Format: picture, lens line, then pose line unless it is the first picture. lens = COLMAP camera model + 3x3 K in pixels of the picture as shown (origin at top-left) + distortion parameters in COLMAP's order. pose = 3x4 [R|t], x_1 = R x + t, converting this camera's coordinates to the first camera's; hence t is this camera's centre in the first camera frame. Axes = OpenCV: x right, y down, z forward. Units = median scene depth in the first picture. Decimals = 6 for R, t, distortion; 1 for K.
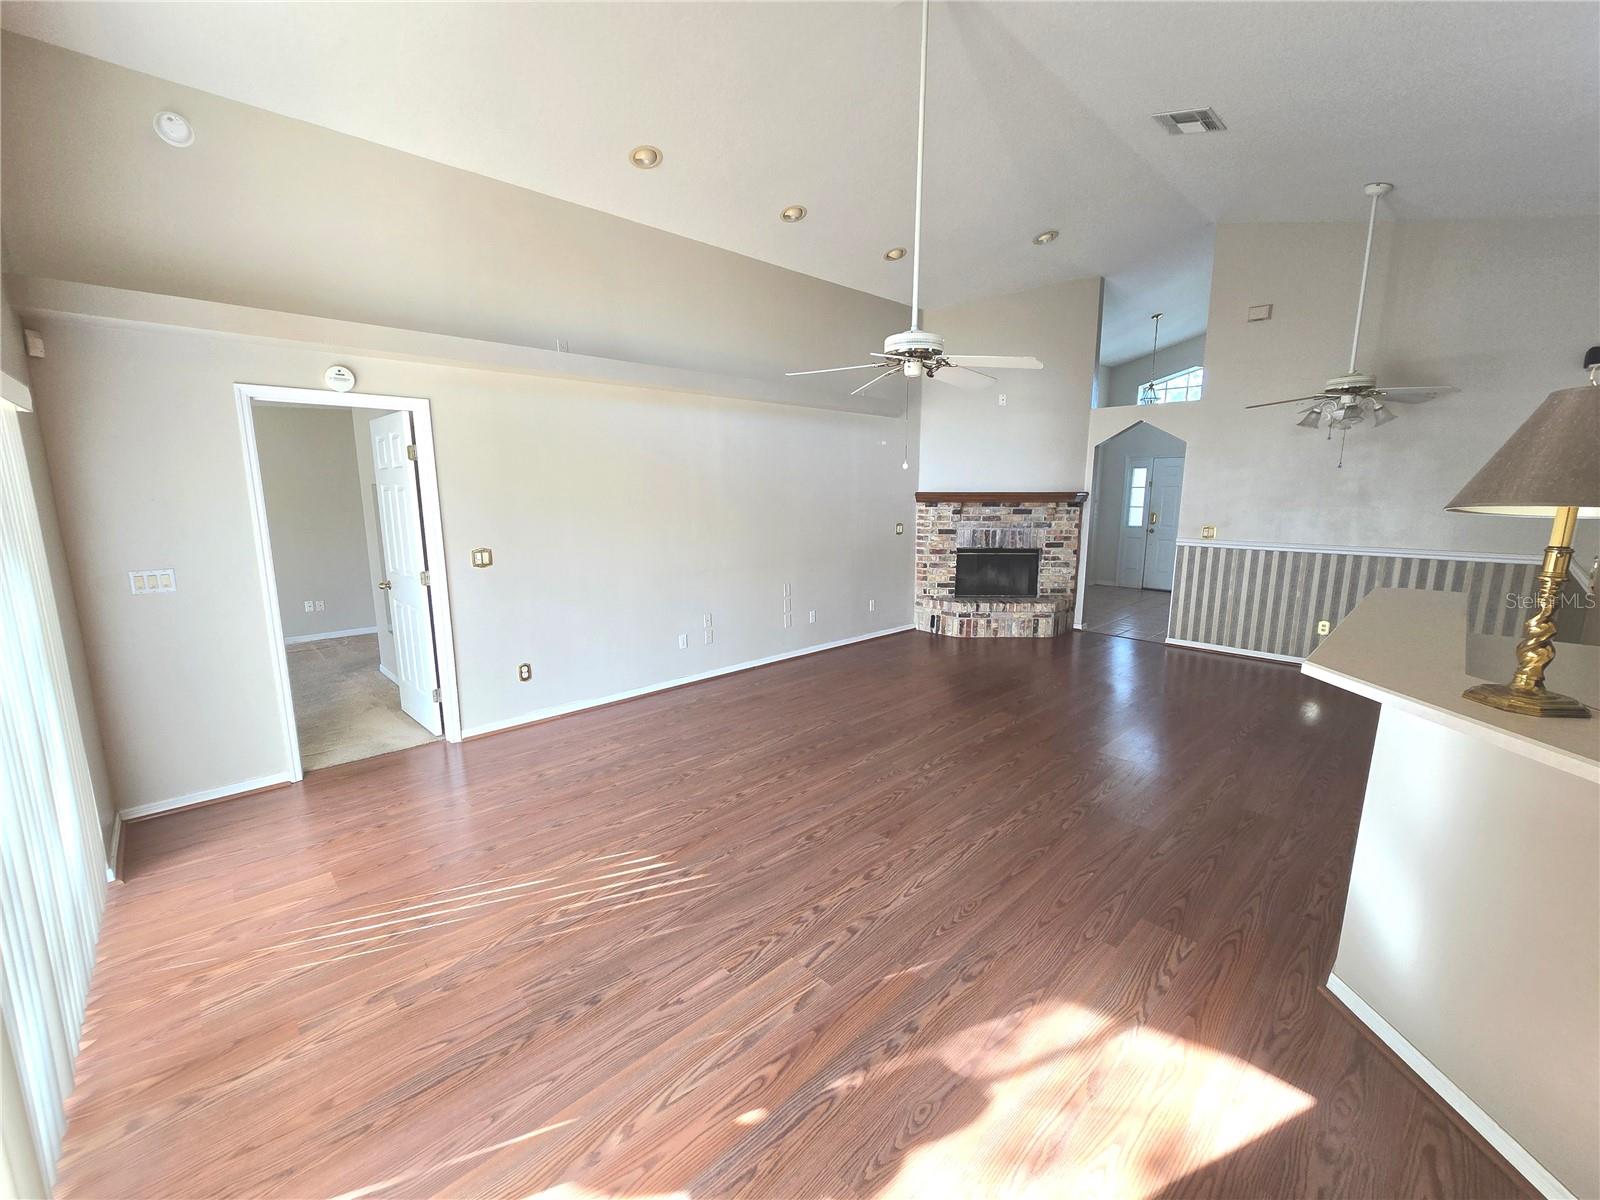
lens RADIAL K [[655.8, 0, 802.2], [0, 655.8, 608.9], [0, 0, 1]] dist [-0.025348, -0.000103]
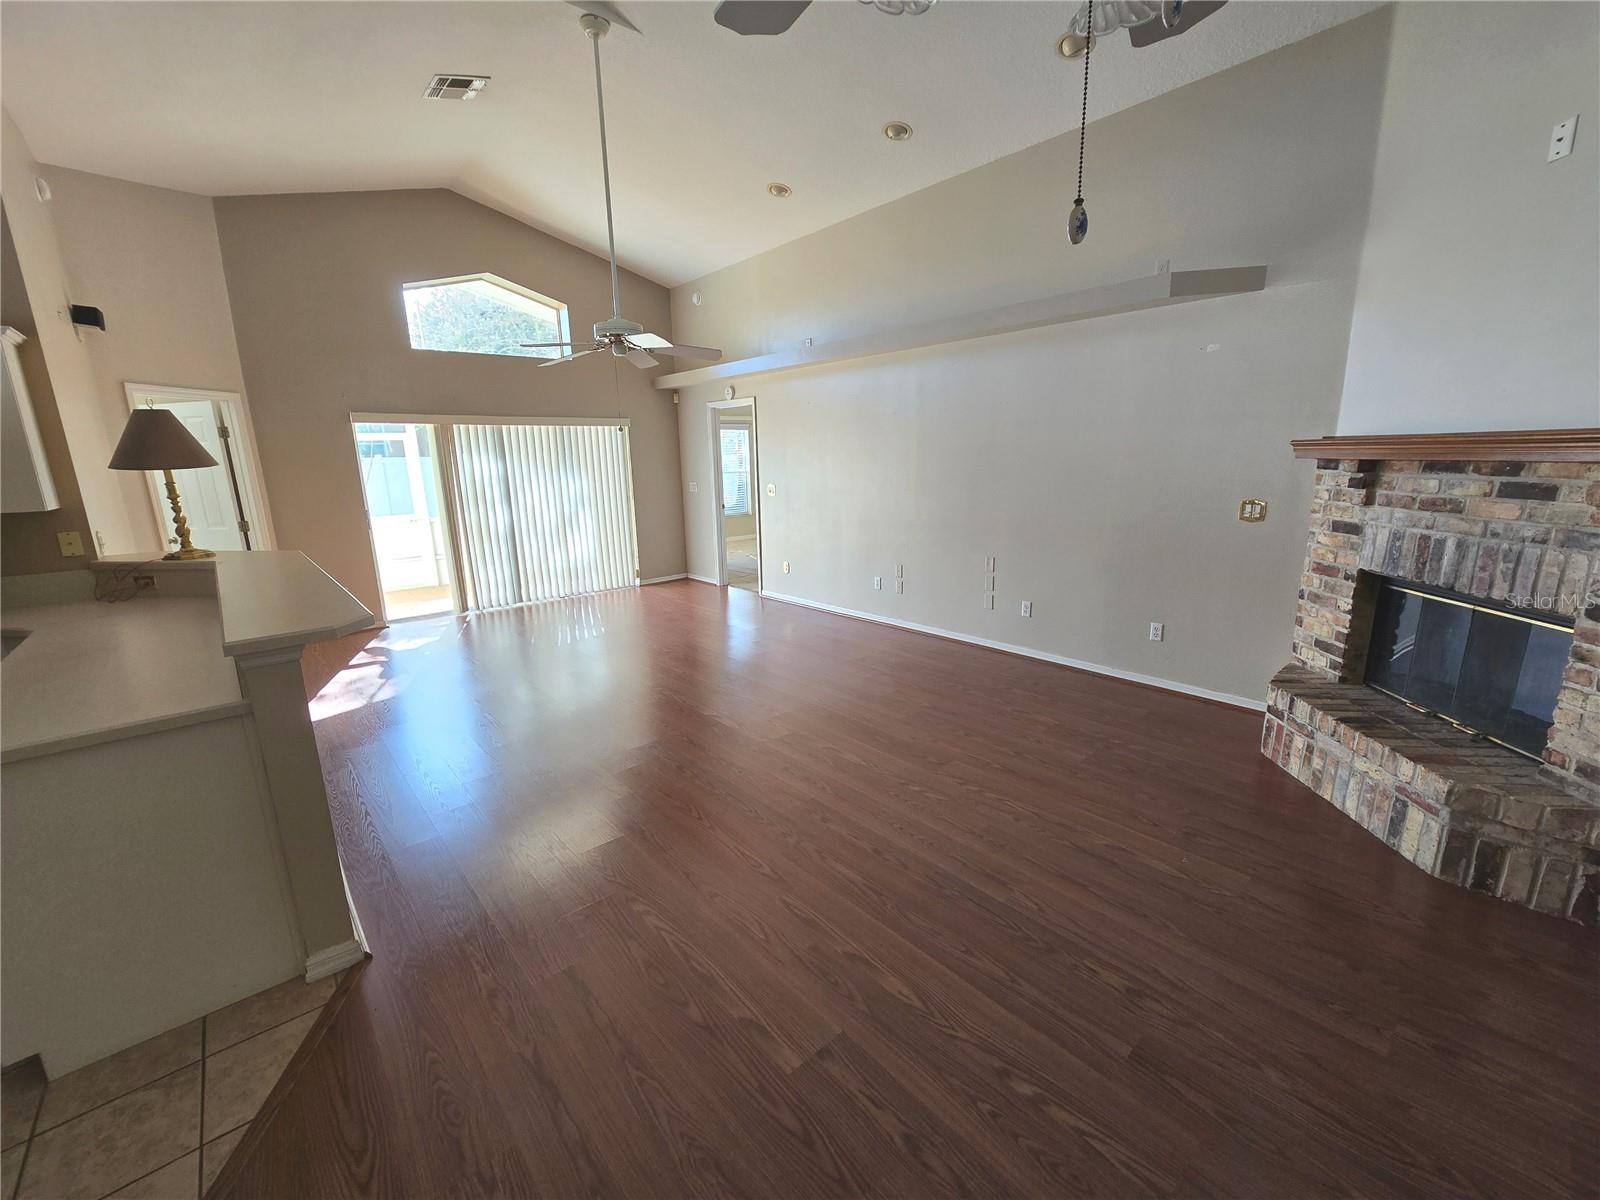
lens RADIAL K [[645.6, 0, 801.6], [0, 645.6, 588.3], [0, 0, 1]] dist [0.024424, 0.000104]
pose [[-0.054834, 0.206914, -0.976821, 0.678895], [-0.143606, 0.966488, 0.212787, -0.120291], [0.988115, 0.151945, -0.023283, 0.657699]]
